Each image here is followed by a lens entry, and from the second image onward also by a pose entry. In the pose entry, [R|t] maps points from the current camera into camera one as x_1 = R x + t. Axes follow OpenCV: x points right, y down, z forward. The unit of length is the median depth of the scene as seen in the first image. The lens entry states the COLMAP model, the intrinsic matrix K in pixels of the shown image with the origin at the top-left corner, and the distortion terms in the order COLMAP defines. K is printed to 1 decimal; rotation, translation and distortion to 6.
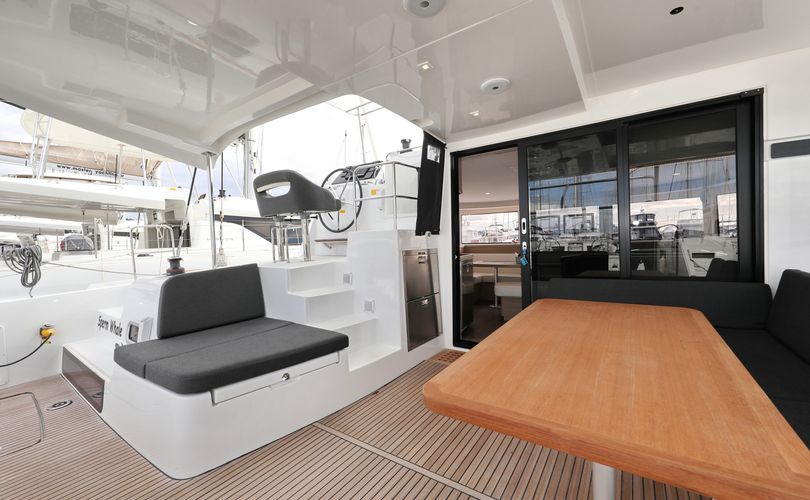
lens RADIAL K [[334.7, 0, 404.8], [0, 334.7, 237.6], [0, 0, 1]] dist [0.002866, -0.000814]
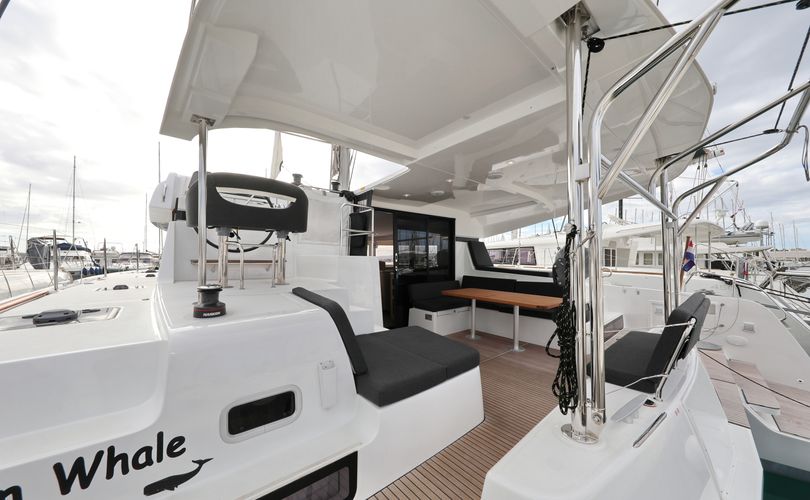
lens RADIAL K [[277.6, 0, 416.8], [0, 277.6, 242.5], [0, 0, 1]] dist [-0.001013, 0.000111]
pose [[0.229545, 0.094066, 0.968742, -1.047939], [-0.018847, 0.995562, -0.092205, 0.020033], [-0.973116, 0.002908, 0.230299, 0.513870]]
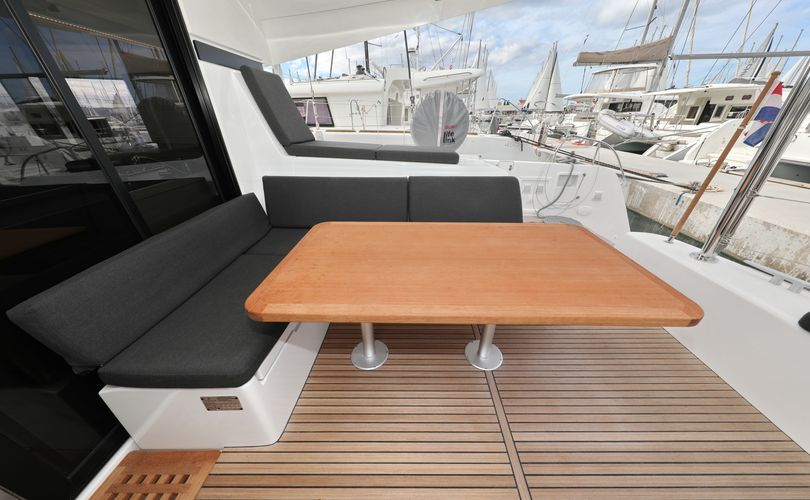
lens RADIAL K [[260.6, 0, 413.8], [0, 260.6, 265.6], [0, 0, 1]] dist [-0.002917, 0.000323]
pose [[-0.540802, -0.385306, 0.747711, 0.008053], [0.023243, 0.881731, 0.471180, -0.037702], [-0.840828, 0.272194, -0.467886, 0.675164]]
